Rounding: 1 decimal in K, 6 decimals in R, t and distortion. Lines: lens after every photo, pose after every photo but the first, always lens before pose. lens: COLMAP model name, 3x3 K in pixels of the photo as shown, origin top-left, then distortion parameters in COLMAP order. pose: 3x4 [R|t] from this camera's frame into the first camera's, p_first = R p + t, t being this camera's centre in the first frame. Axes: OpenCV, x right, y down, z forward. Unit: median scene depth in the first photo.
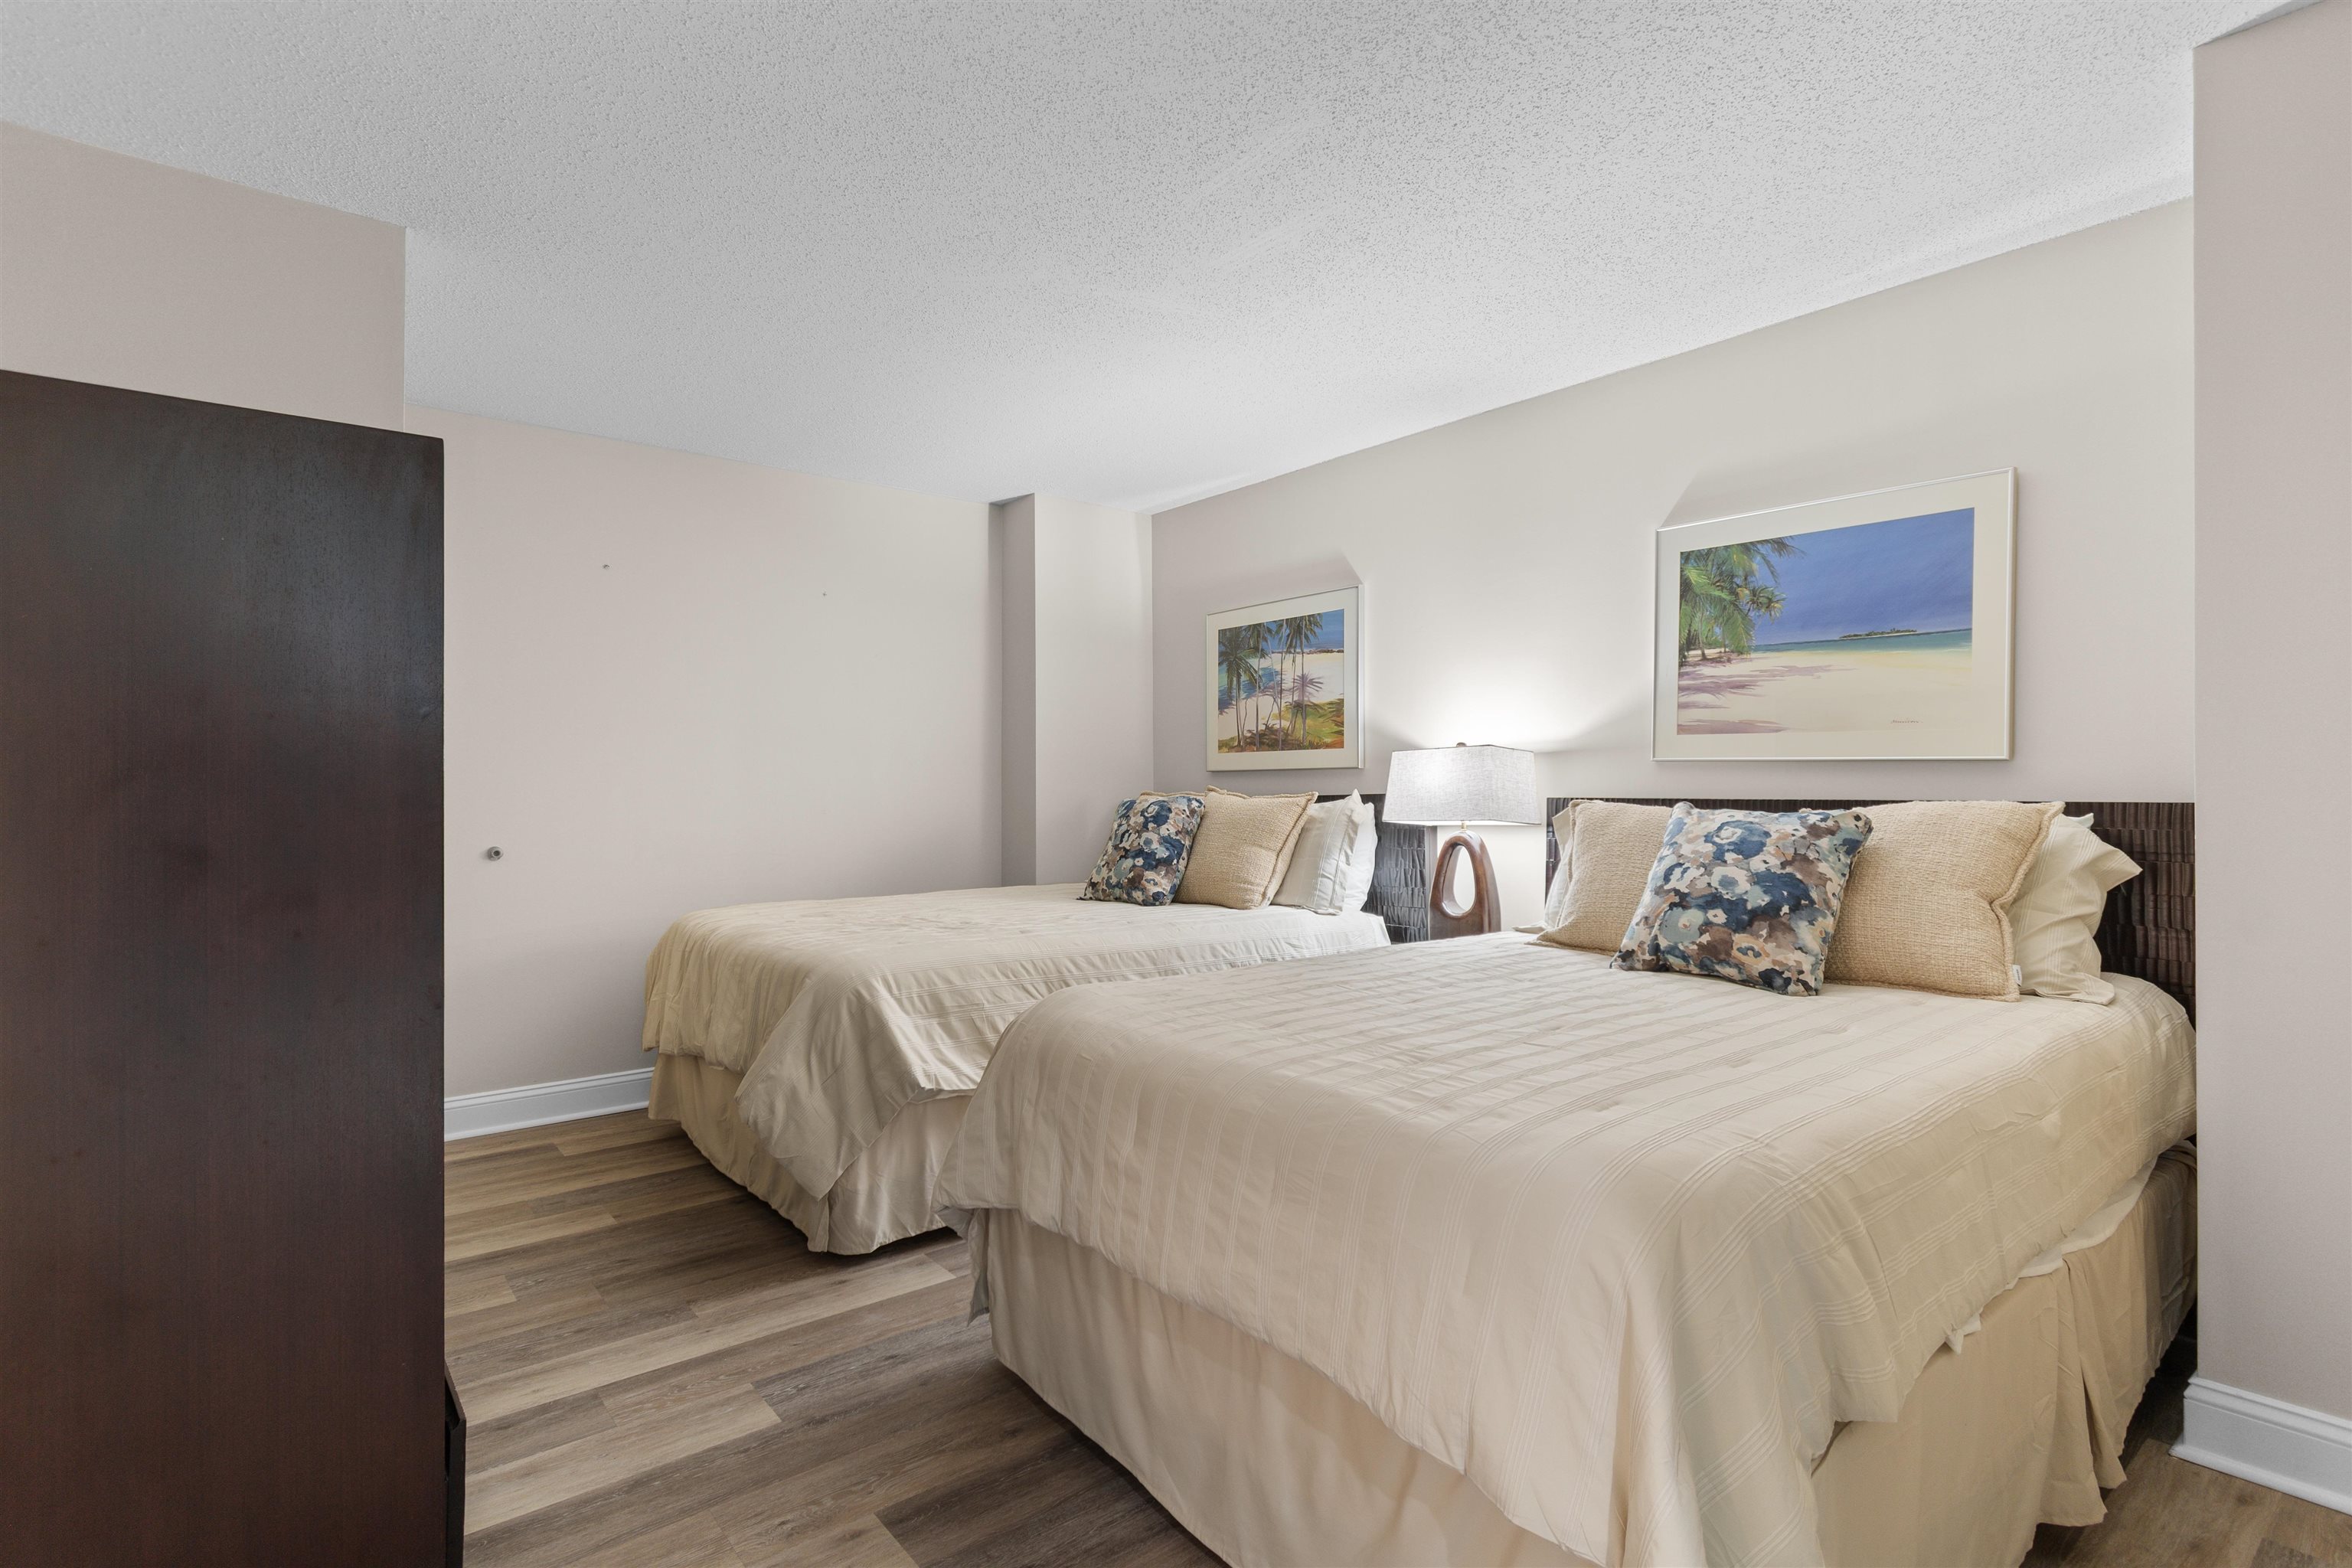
lens RADIAL K [[1183.1, 0, 1174.2], [0, 1183.1, 809.6], [0, 0, 1]] dist [0.003156, 0.000008]
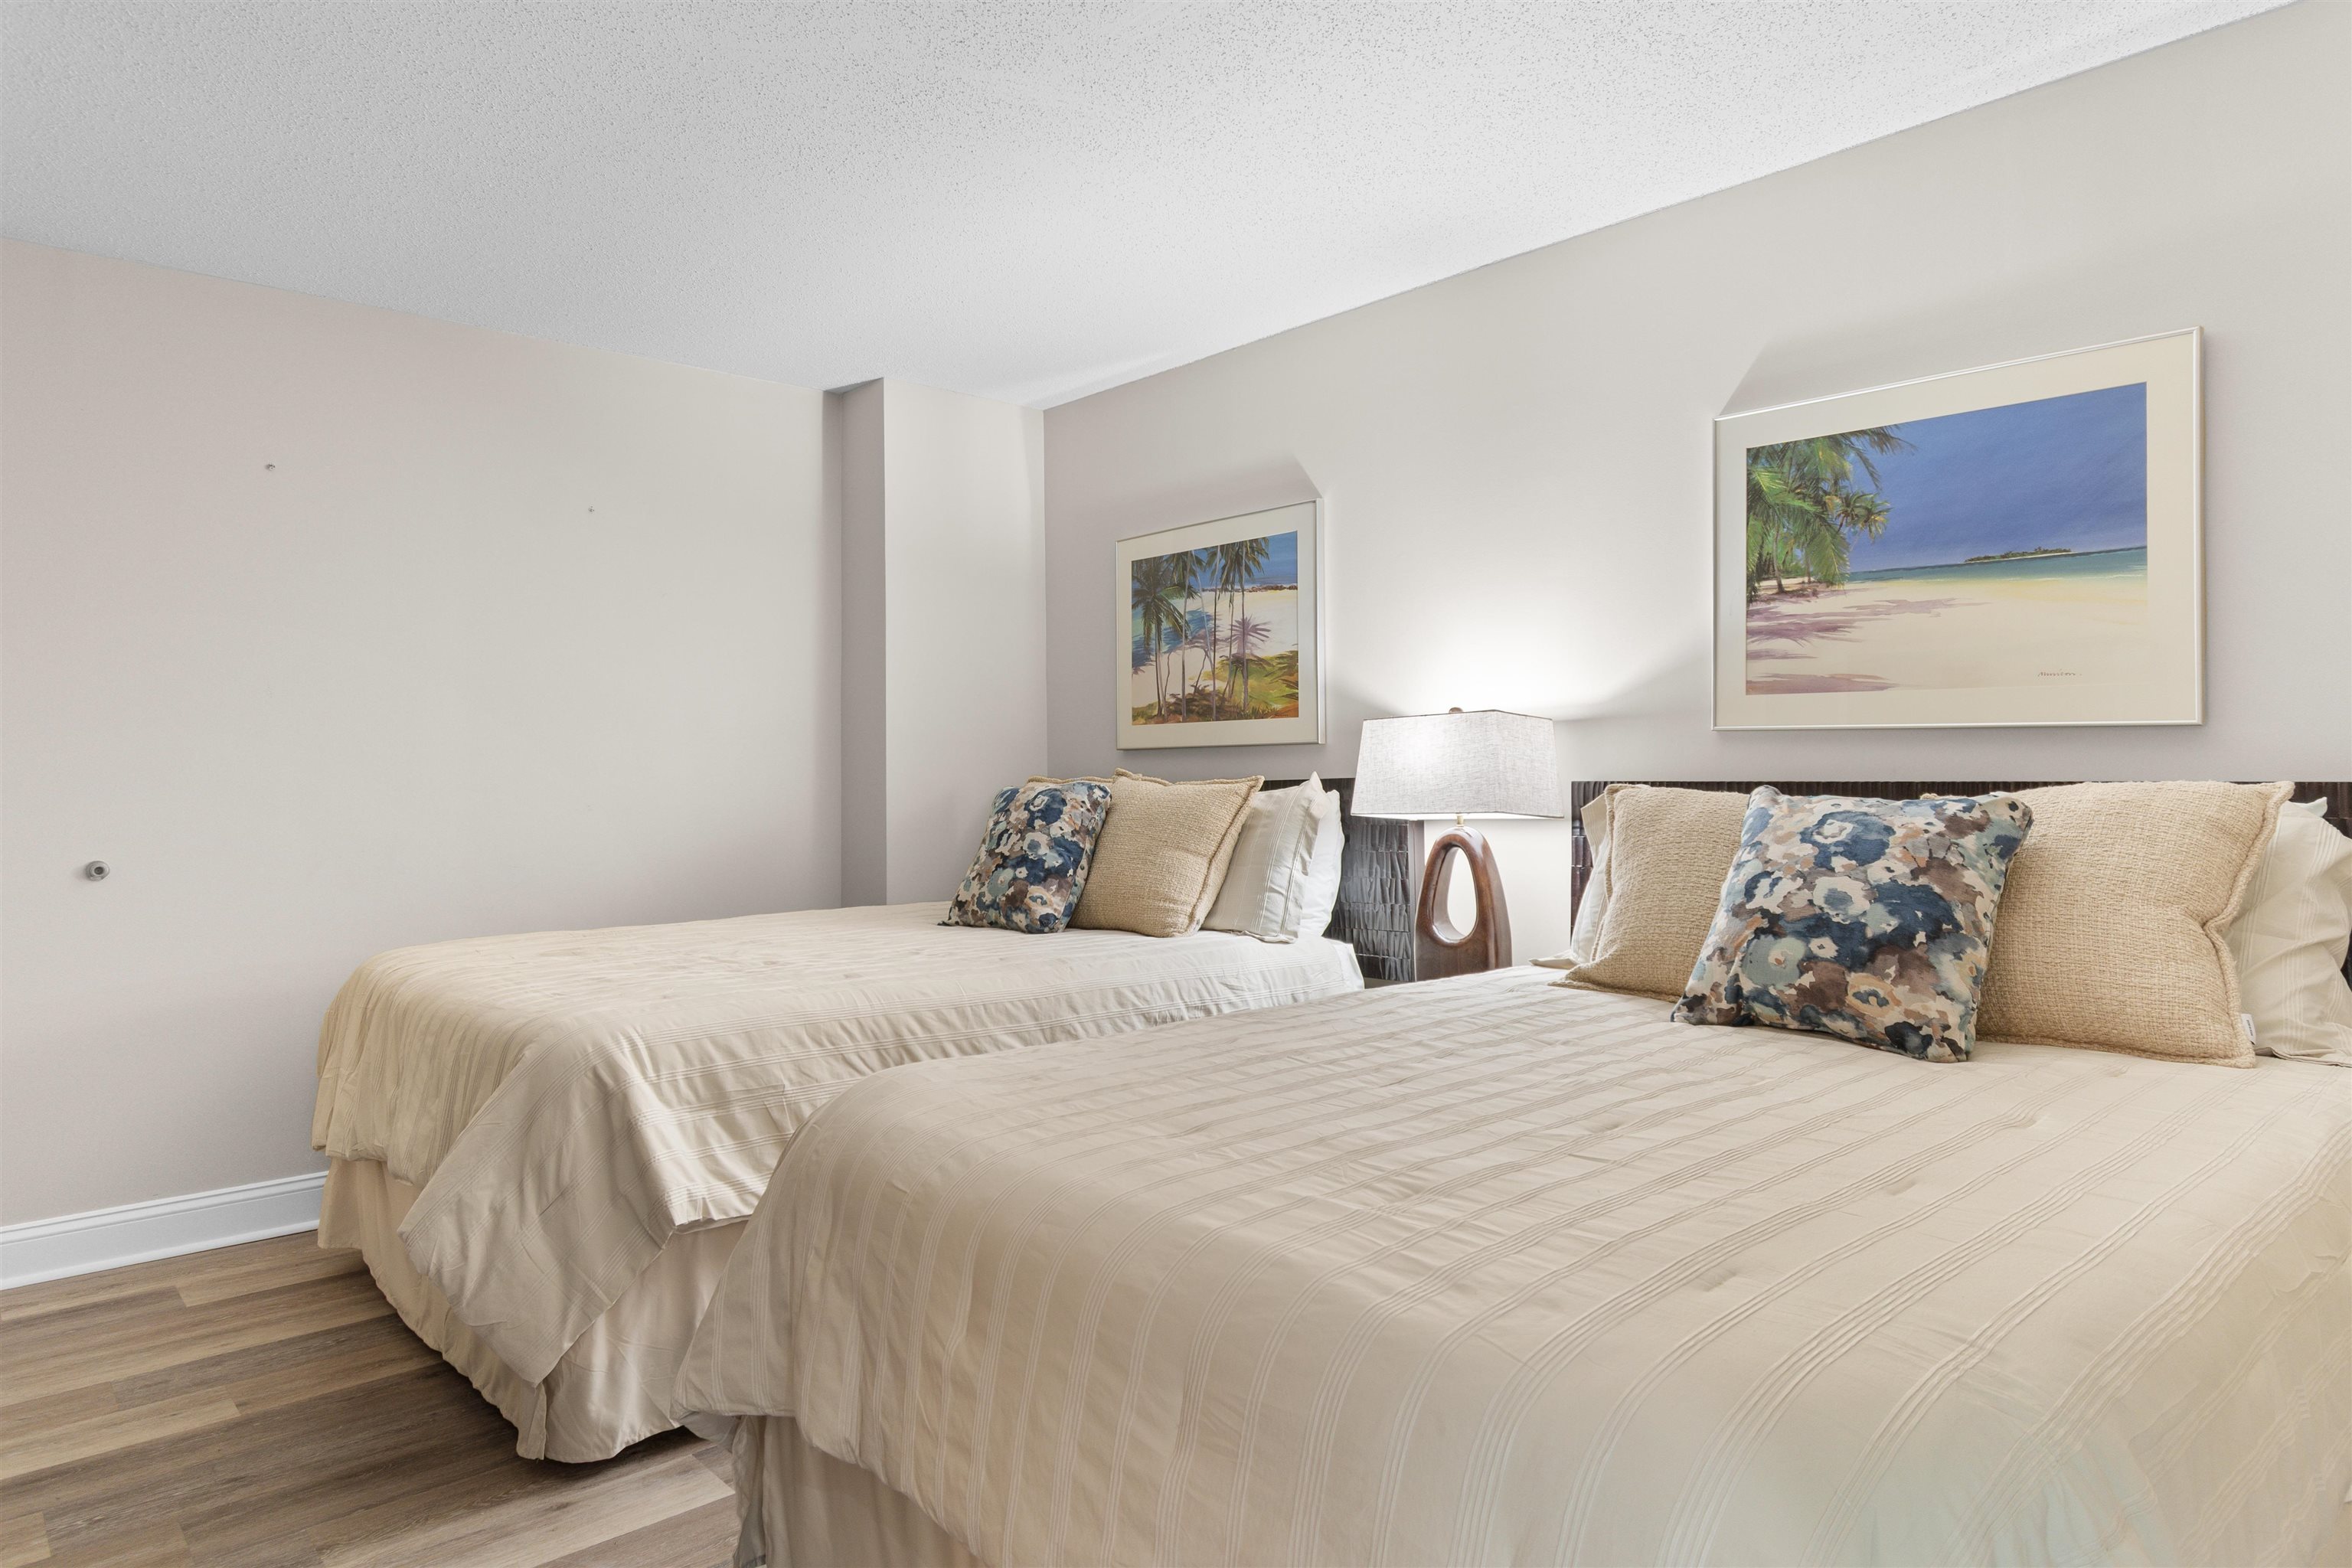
lens RADIAL K [[1455.4, 0, 1176.0], [0, 1455.4, 784.0], [0, 0, 1]] dist [-0.001920, 0.000728]
pose [[0.998434, -0.006780, 0.055530, 0.021891], [0.007392, 0.999914, -0.010831, -0.000526], [-0.055452, 0.011225, 0.998398, 0.129451]]
